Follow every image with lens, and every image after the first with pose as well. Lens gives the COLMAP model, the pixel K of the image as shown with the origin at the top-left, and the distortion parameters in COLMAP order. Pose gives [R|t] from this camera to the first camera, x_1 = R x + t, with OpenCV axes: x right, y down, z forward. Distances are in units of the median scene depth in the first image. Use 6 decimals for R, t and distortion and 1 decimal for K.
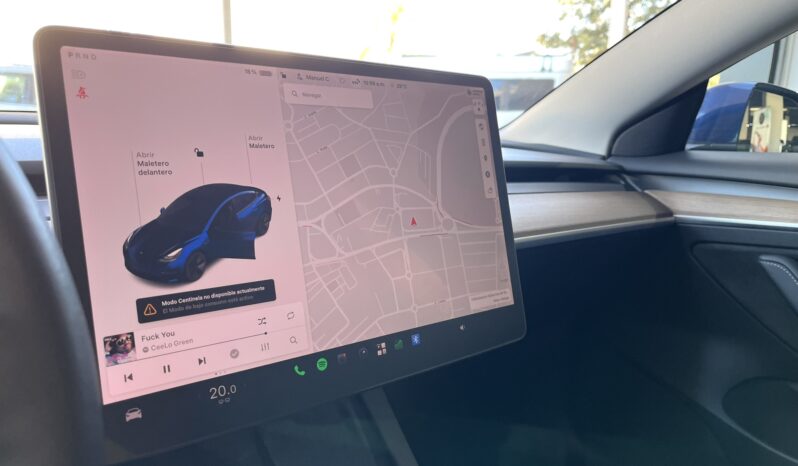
lens RADIAL K [[598.0, 0, 399.0], [0, 598.0, 233.0], [0, 0, 1]] dist [0.050823, -0.059779]
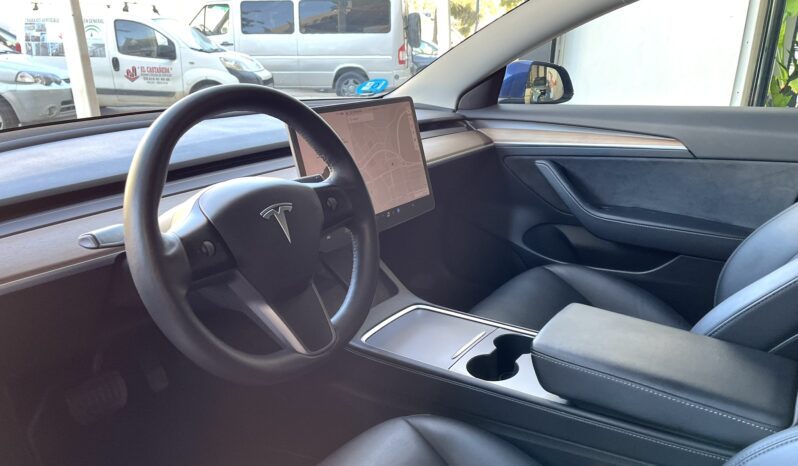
lens RADIAL K [[598.0, 0, 399.0], [0, 598.0, 233.0], [0, 0, 1]] dist [0.050823, -0.059779]
pose [[0.963945, -0.118287, 0.238366, -0.283237], [0.085092, 0.985756, 0.145064, -0.046517], [-0.252130, -0.119550, 0.960280, -0.701824]]
